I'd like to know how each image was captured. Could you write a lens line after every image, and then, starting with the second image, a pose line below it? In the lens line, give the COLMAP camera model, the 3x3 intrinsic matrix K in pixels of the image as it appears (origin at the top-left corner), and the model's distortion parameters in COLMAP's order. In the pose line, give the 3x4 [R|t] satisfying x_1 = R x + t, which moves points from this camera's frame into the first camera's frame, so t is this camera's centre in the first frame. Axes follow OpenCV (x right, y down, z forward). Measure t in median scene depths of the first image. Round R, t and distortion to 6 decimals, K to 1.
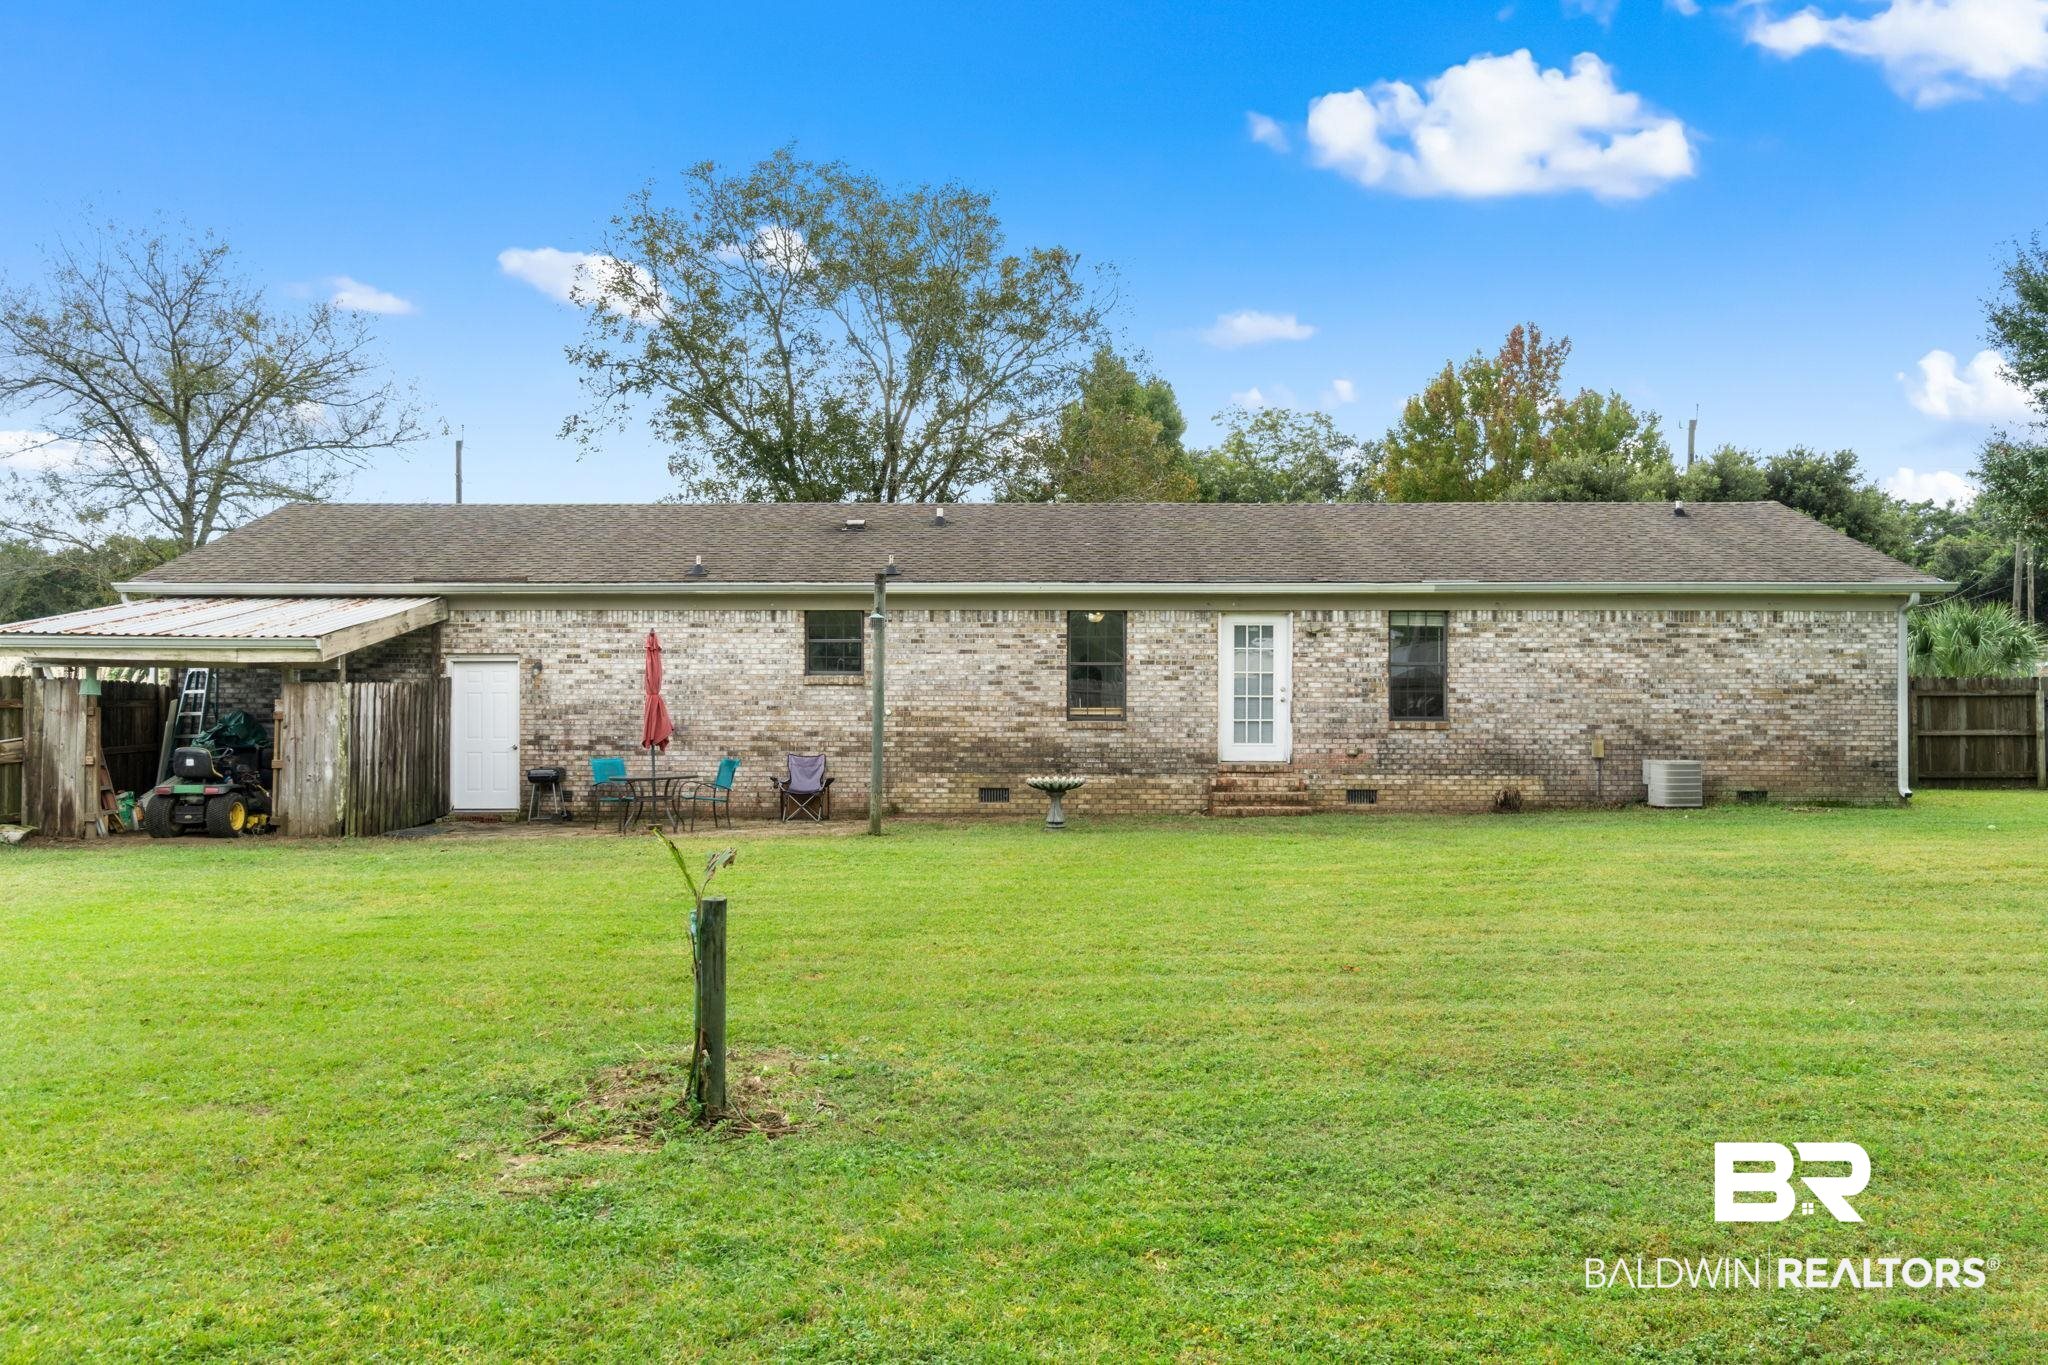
lens RADIAL K [[1571.2, 0, 1024.0], [0, 1571.2, 682.5], [0, 0, 1]] dist [0.001768, -0.003021]
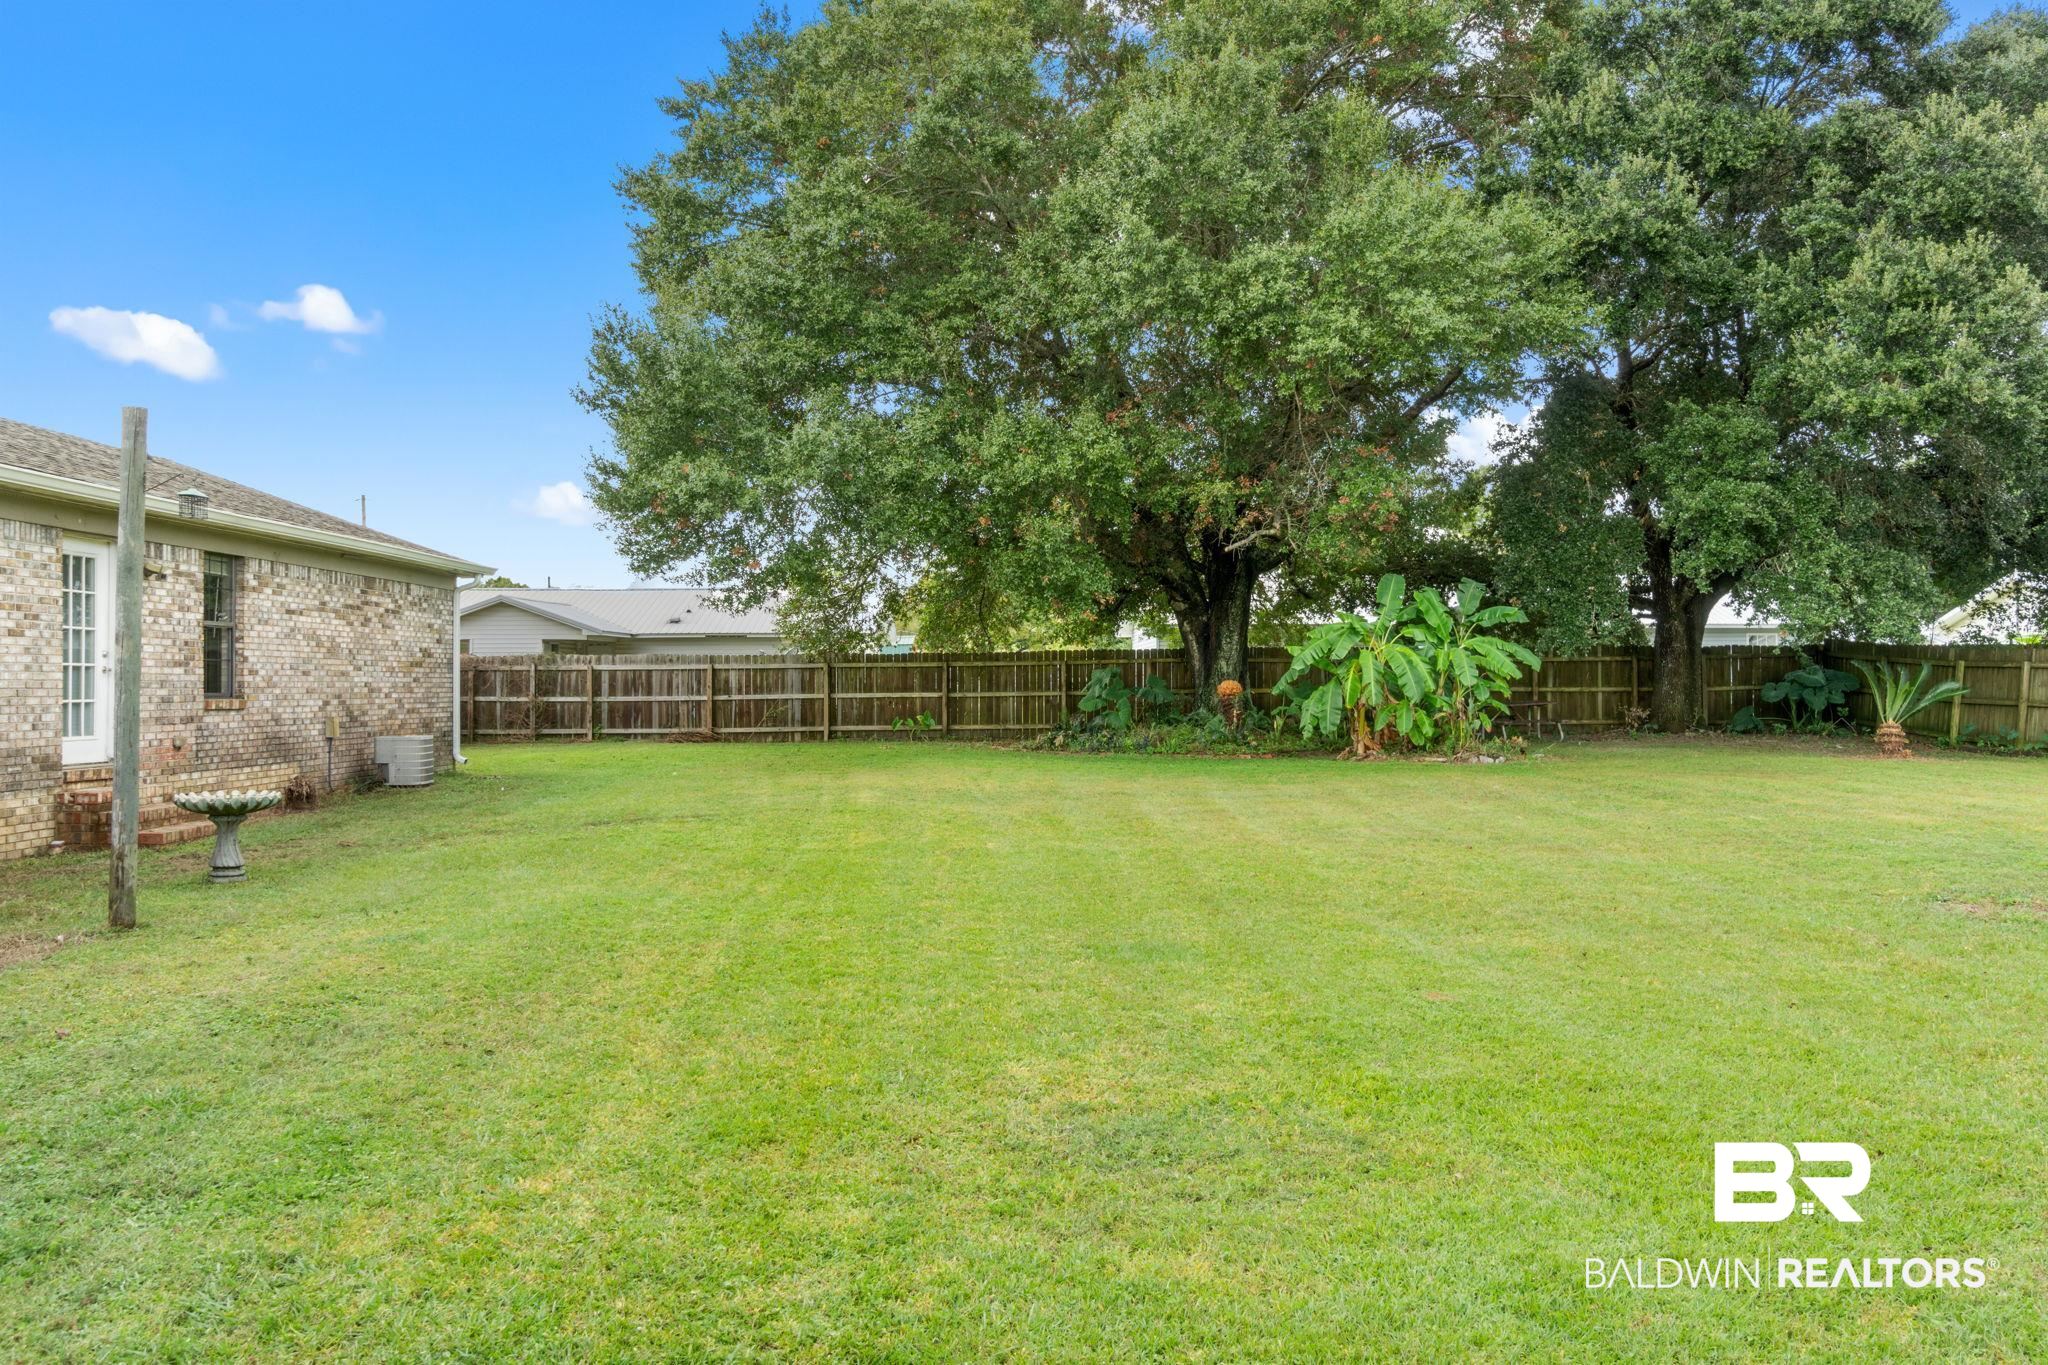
lens RADIAL K [[1571.2, 0, 1024.0], [0, 1571.2, 682.5], [0, 0, 1]] dist [0.001768, -0.003021]
pose [[-0.011551, -0.001525, 0.999932, -0.514860], [-0.000691, 0.999999, 0.001517, 0.015150], [-0.999933, -0.000673, -0.011552, 0.619187]]
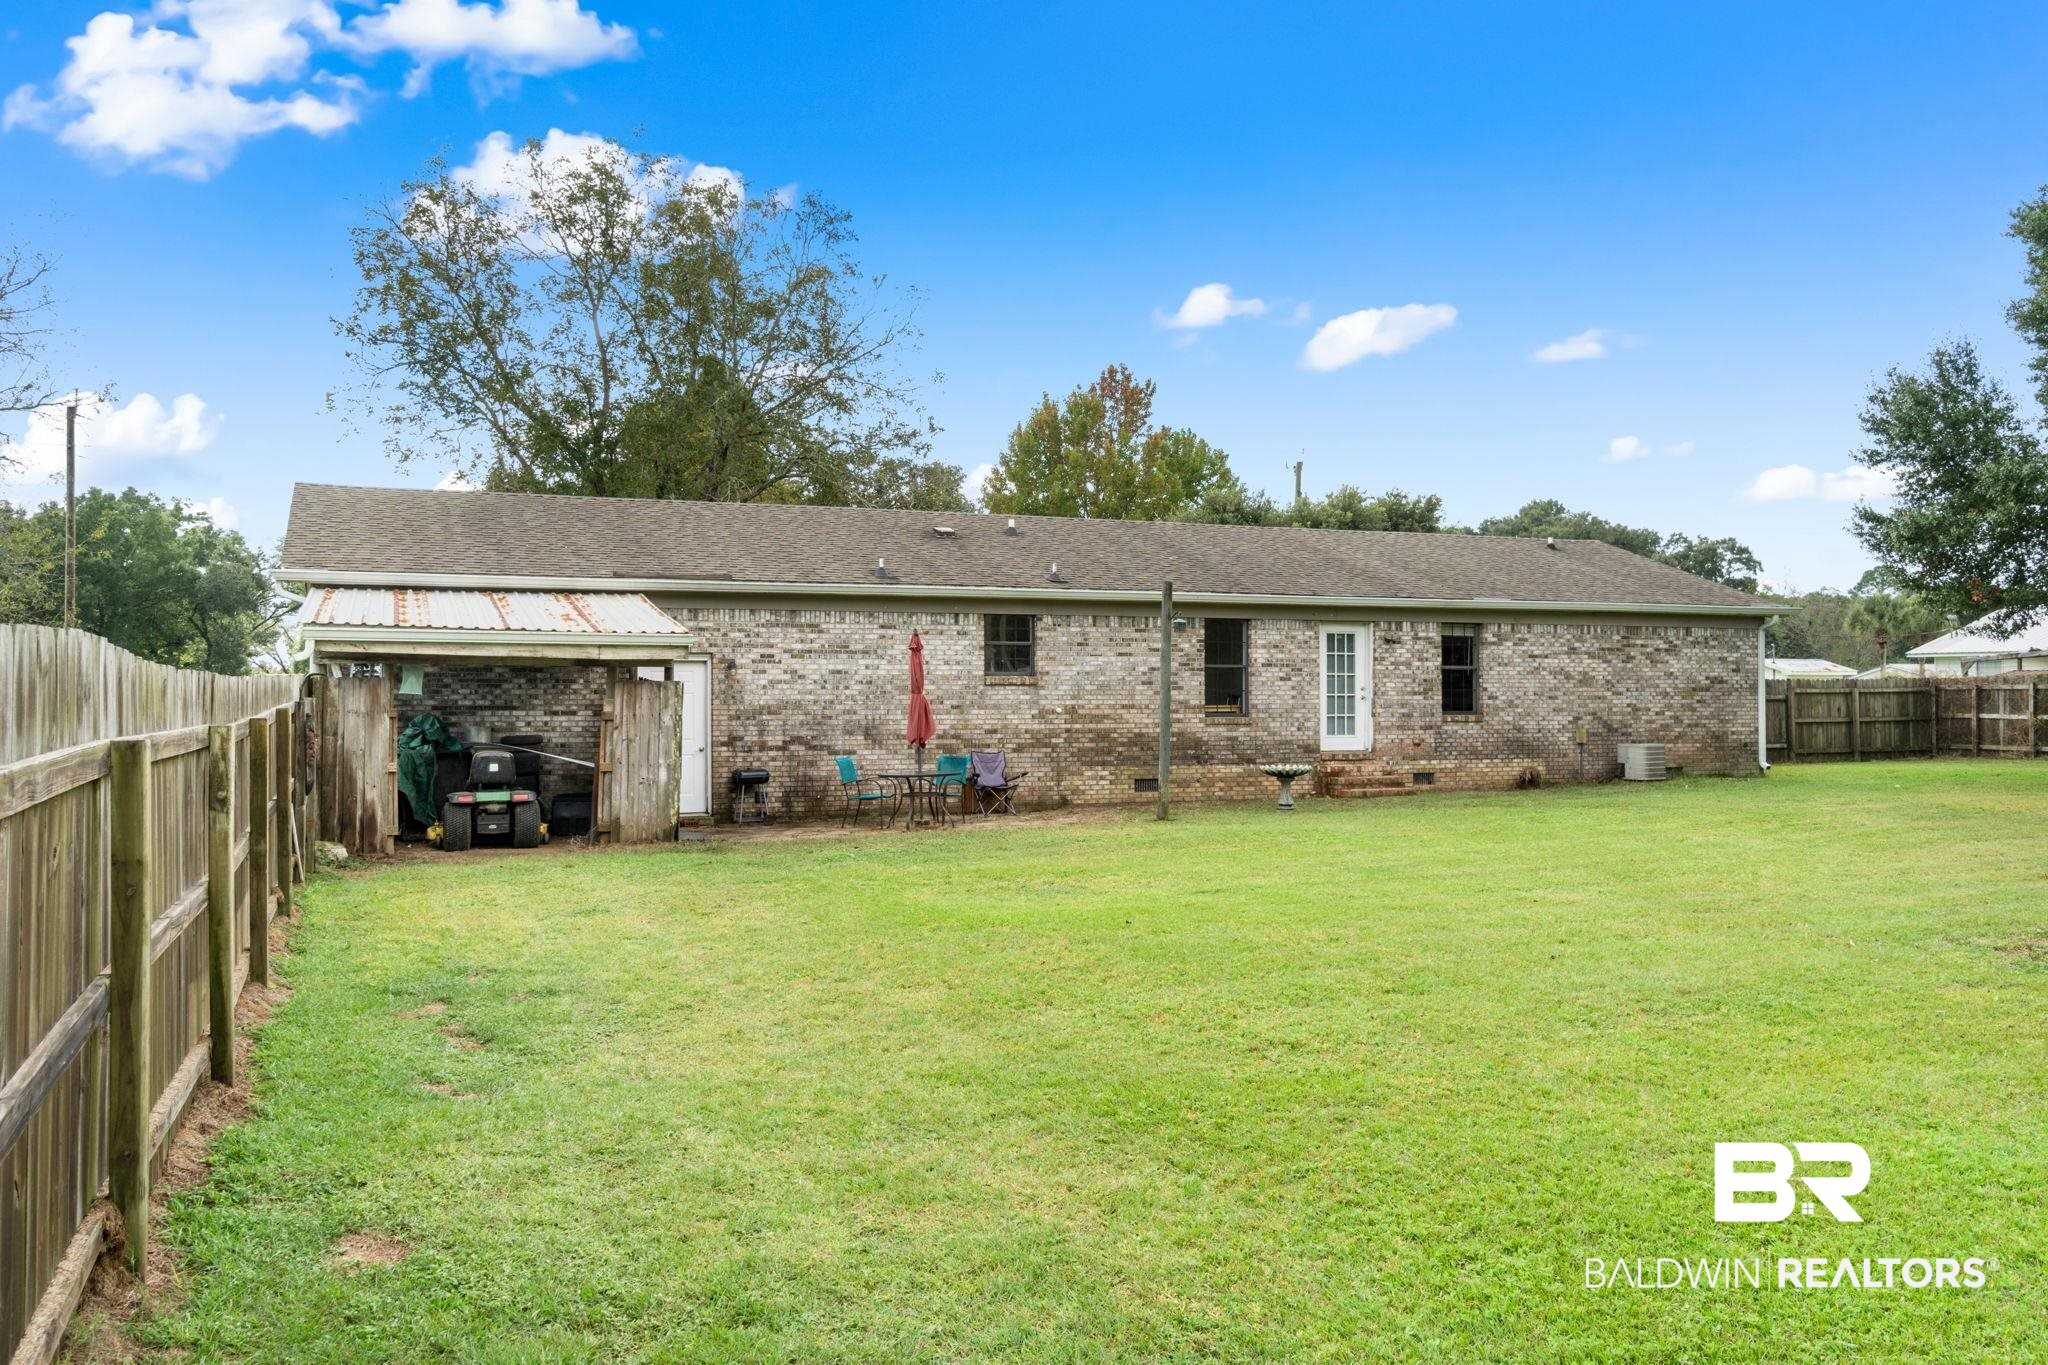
lens RADIAL K [[1571.2, 0, 1024.0], [0, 1571.2, 682.5], [0, 0, 1]] dist [0.001768, -0.003021]
pose [[0.919550, 0.000141, 0.392973, -0.529083], [0.002250, 0.999982, -0.005625, 0.005850], [-0.392967, 0.006057, 0.919533, 0.025402]]
